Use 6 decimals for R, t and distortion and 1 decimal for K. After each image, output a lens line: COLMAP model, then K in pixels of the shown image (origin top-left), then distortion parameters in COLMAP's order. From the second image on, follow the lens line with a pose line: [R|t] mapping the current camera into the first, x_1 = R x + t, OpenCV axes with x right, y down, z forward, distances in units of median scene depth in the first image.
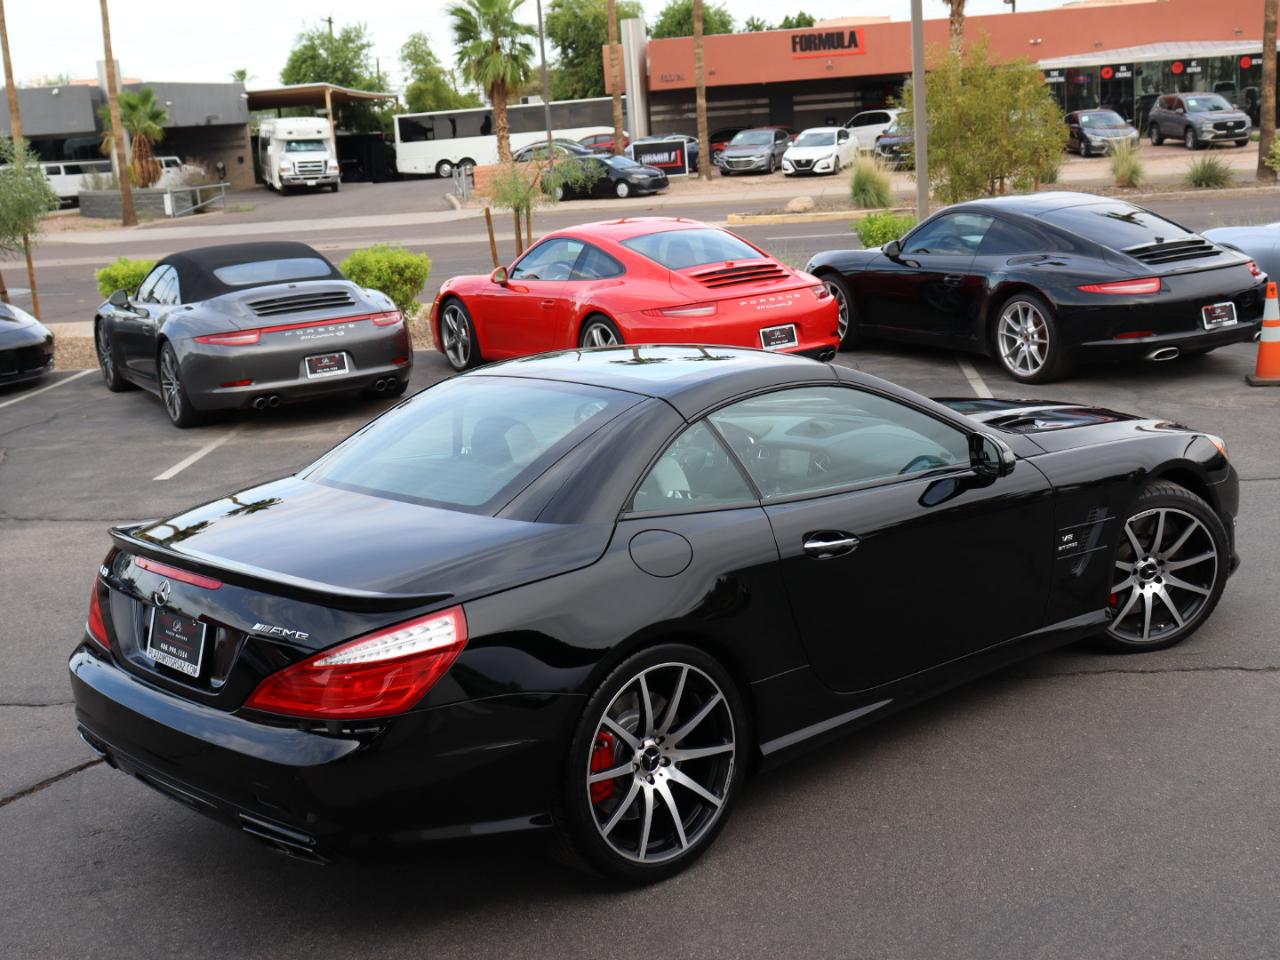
lens RADIAL K [[1651.4, 0, 640.0], [0, 1651.4, 480.0], [0, 0, 1]] dist [-0.009521, 0.051152]
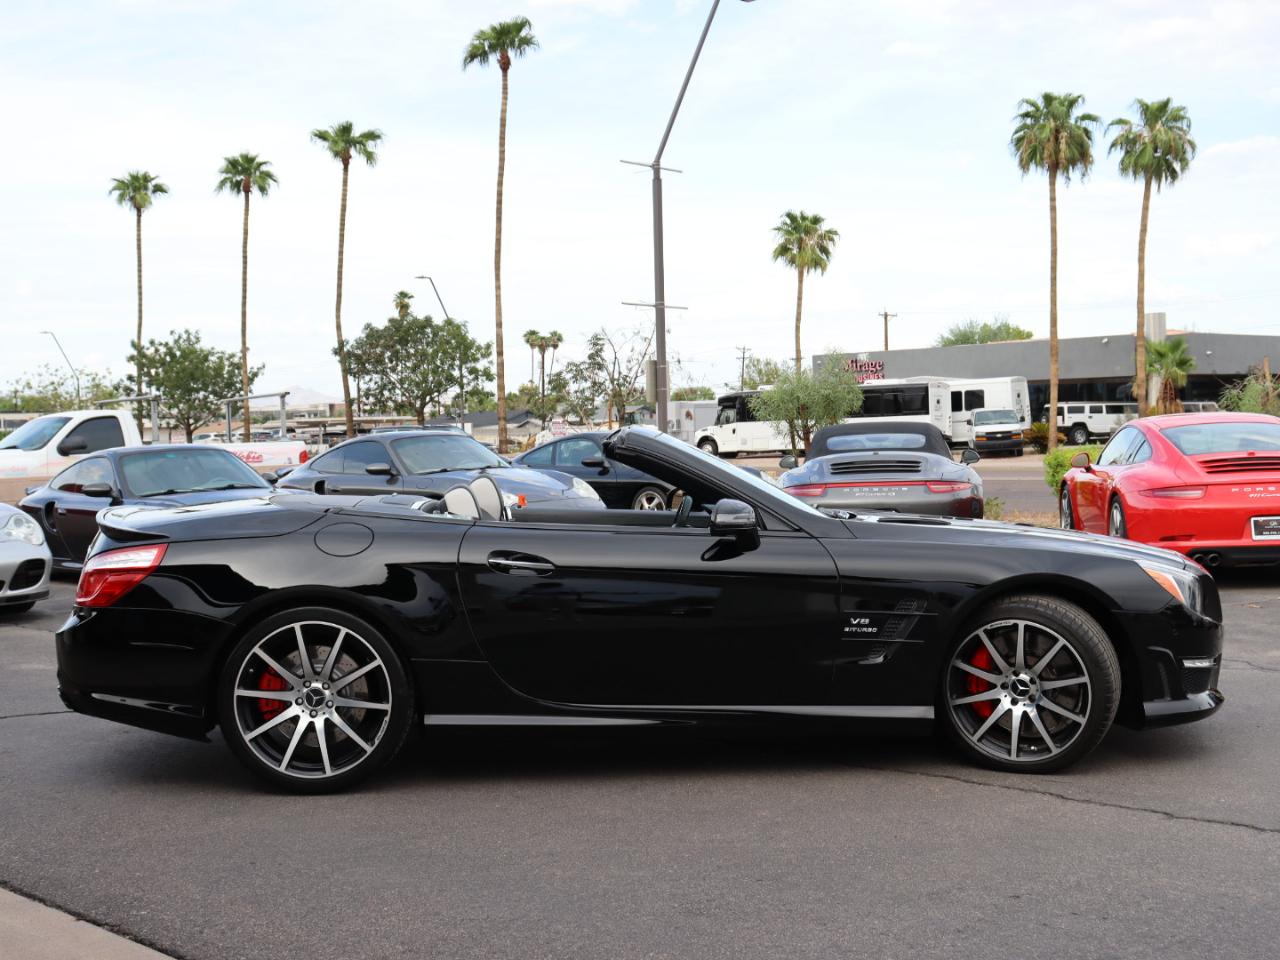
lens RADIAL K [[1547.1, 0, 640.0], [0, 1547.1, 480.0], [0, 0, 1]] dist [-0.038842, -0.010492]
pose [[0.781573, 0.066247, -0.620286, 0.315492], [-0.156797, 0.983285, -0.092553, 0.024864], [0.603786, 0.169596, 0.778897, 0.063789]]
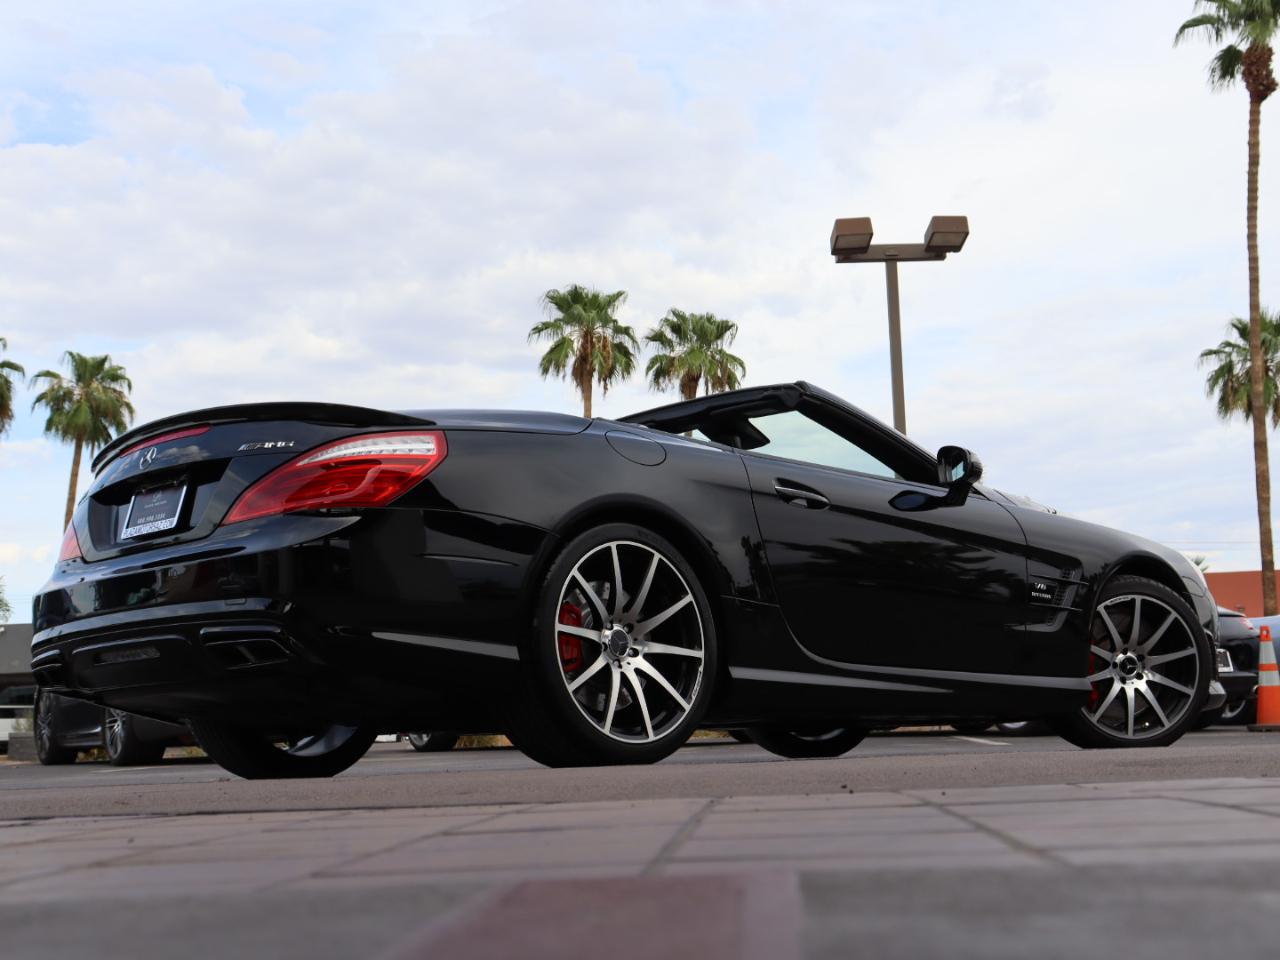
lens RADIAL K [[1793.1, 0, 640.0], [0, 1793.1, 480.0], [0, 0, 1]] dist [-0.000081, 0.137301]
pose [[0.999258, 0.037792, 0.007497, 0.002484], [-0.032918, 0.938545, -0.343584, 0.150551], [-0.020021, 0.343082, 0.939092, -0.015882]]
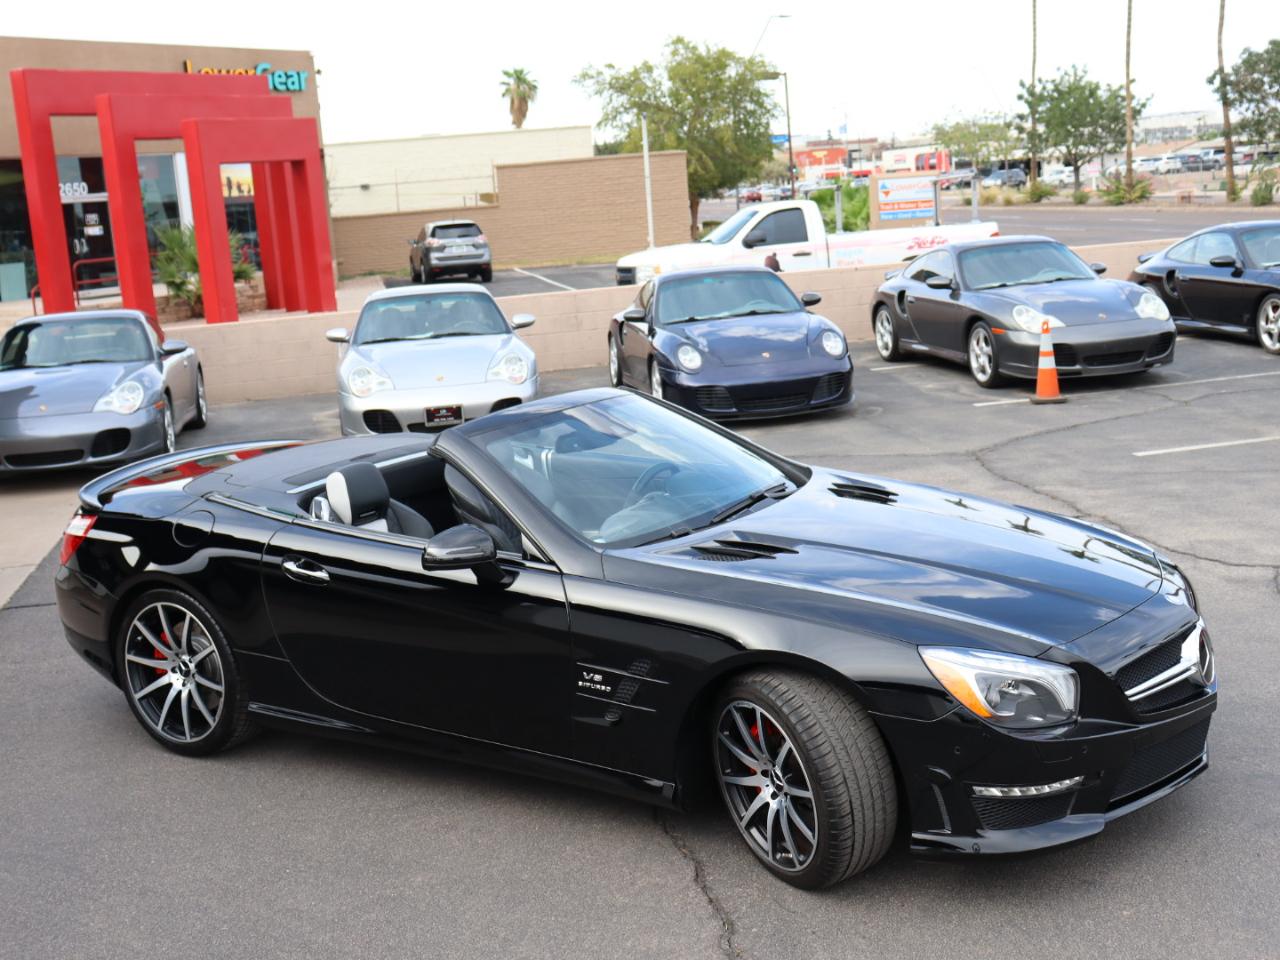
lens RADIAL K [[1476.8, 0, 640.0], [0, 1476.8, 480.0], [0, 0, 1]] dist [-0.032678, 0.027305]
pose [[0.285018, 0.228336, -0.930928, 0.418860], [-0.152380, 0.969655, 0.191182, -0.095899], [0.946333, 0.087364, 0.311163, 0.324339]]
